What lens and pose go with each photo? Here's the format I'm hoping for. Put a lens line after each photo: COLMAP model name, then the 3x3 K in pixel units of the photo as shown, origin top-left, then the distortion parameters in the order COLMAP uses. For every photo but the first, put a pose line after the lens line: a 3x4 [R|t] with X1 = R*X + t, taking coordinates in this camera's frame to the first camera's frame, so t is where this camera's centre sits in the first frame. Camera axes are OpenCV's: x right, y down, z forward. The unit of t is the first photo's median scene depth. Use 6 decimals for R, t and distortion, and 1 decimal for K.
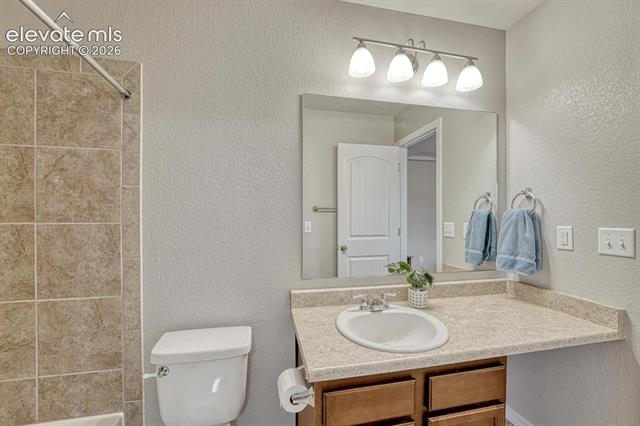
lens RADIAL K [[269.2, 0, 322.5], [0, 269.2, 213.1], [0, 0, 1]] dist [-0.012294, 0.002399]
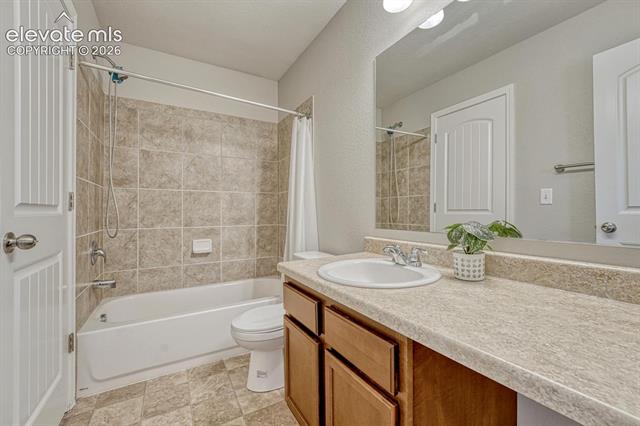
lens RADIAL K [[269.2, 0, 322.6], [0, 269.2, 211.1], [0, 0, 1]] dist [-0.012294, 0.002399]
pose [[0.315561, -0.001548, -0.948904, 0.808598], [0.008065, 0.999967, 0.001050, 0.163702], [0.948871, -0.007985, 0.315563, 0.419468]]
